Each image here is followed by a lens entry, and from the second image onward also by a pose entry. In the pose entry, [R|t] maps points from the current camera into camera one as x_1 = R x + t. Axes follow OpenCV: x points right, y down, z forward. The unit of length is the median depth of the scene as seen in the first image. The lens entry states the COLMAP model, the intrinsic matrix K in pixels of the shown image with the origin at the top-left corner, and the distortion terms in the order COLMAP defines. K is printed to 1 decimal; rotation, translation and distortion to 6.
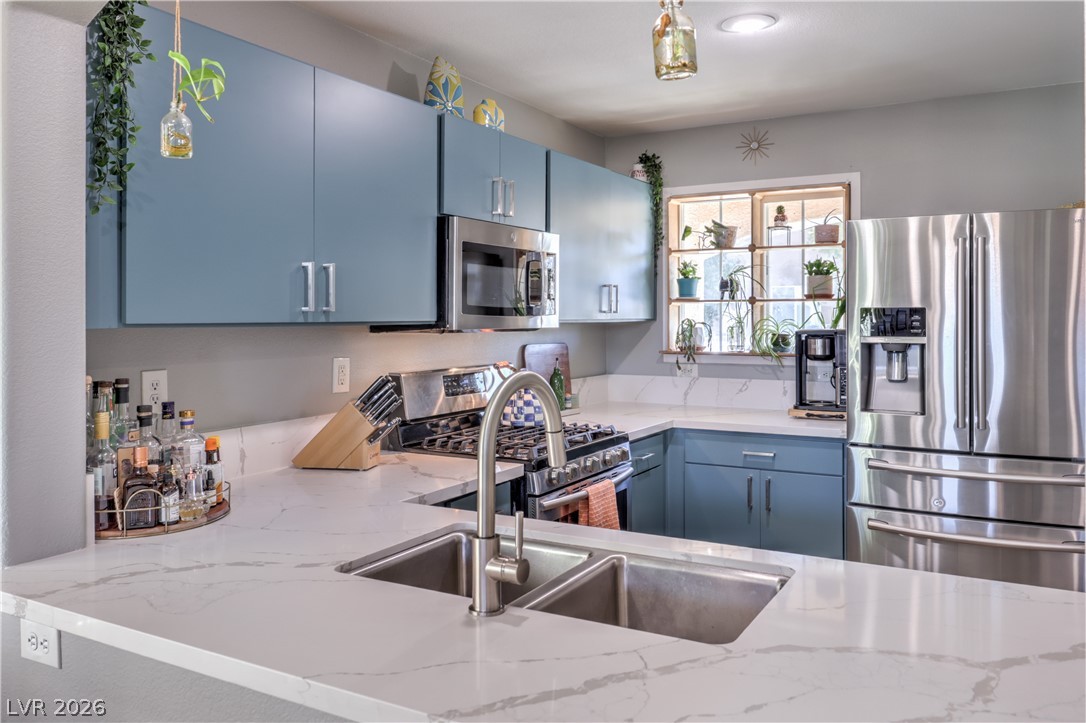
lens RADIAL K [[842.2, 0, 540.4], [0, 842.2, 310.2], [0, 0, 1]] dist [0.003592, 0.001359]
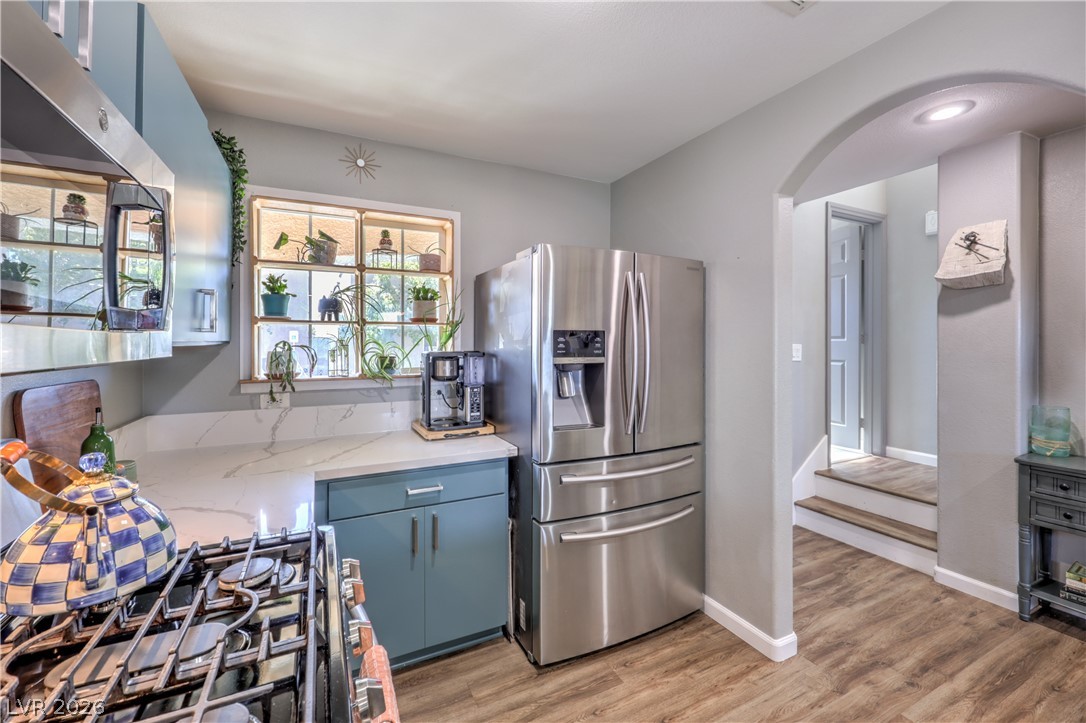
lens RADIAL K [[458.3, 0, 551.8], [0, 458.3, 338.1], [0, 0, 1]] dist [-0.002366, -0.000407]
pose [[0.542479, 0.007345, 0.840037, -0.070100], [-0.007047, 0.999966, -0.004193, 0.007196], [-0.840040, -0.003645, 0.542513, 0.532072]]
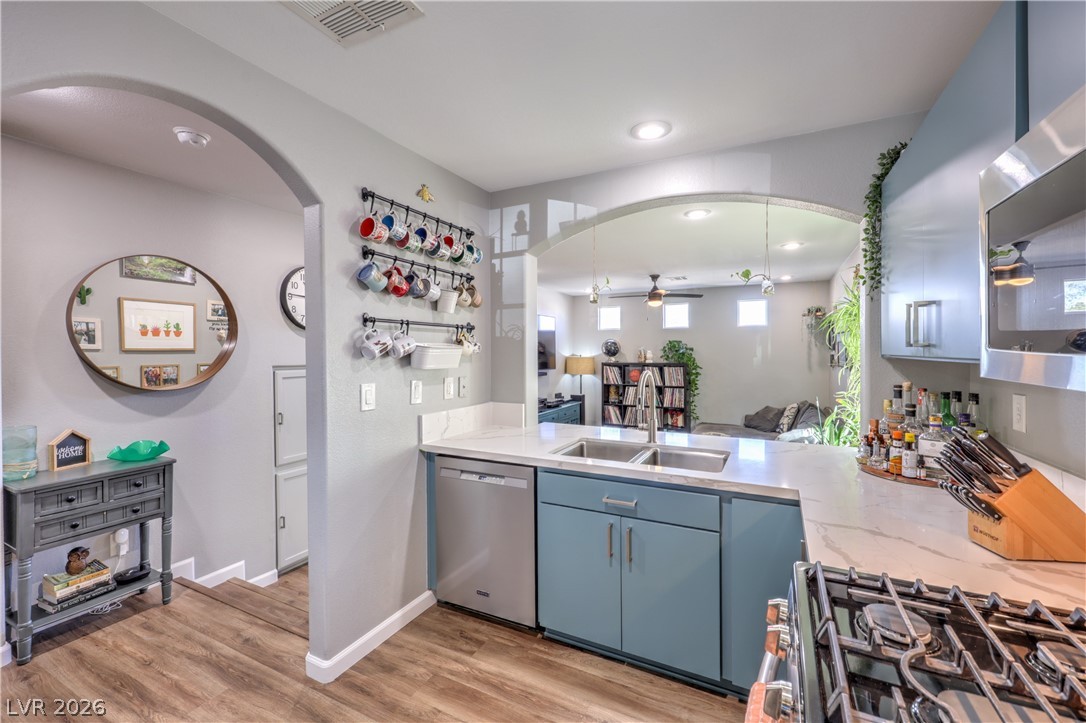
lens RADIAL K [[444.5, 0, 551.0], [0, 444.5, 356.3], [0, 0, 1]] dist [-0.000476, -0.000081]
pose [[-0.998417, 0.007038, -0.055795, 0.134093], [0.006810, 0.999968, 0.004269, 0.004180], [0.055824, 0.003882, -0.998433, 0.848538]]
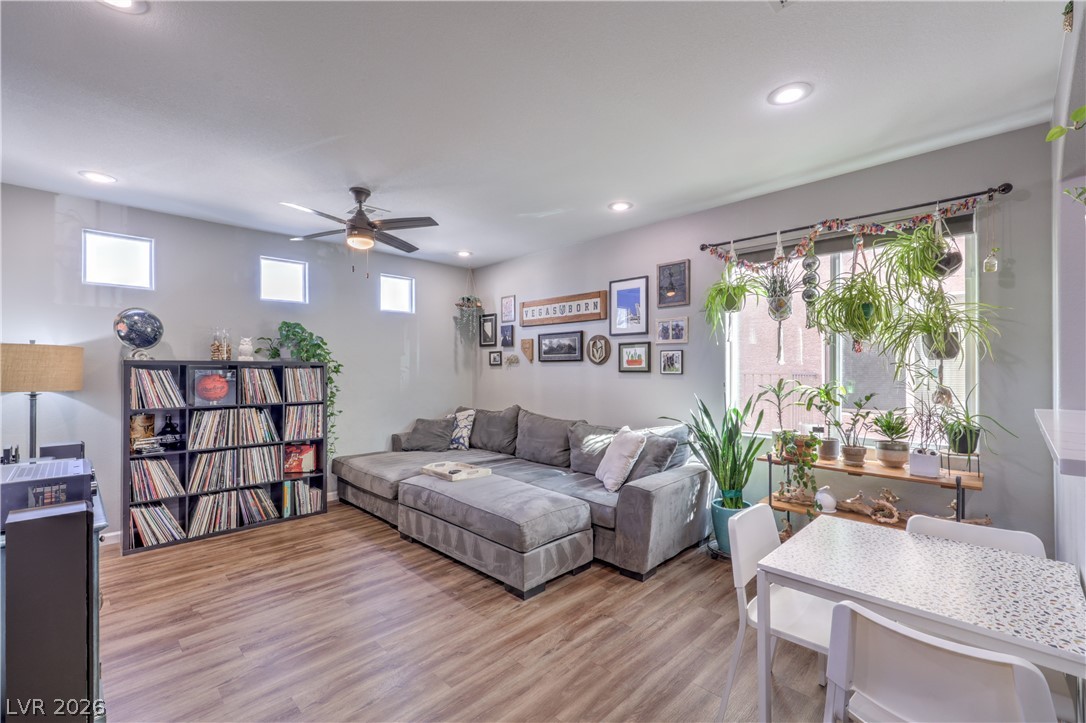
lens RADIAL K [[464.3, 0, 545.7], [0, 464.3, 368.9], [0, 0, 1]] dist [-0.002113, -0.000329]
pose [[-0.264587, 0.003913, -0.964354, 0.401404], [0.012634, 0.999920, 0.000591, 0.061819], [0.964279, -0.012028, -0.264615, -0.030849]]
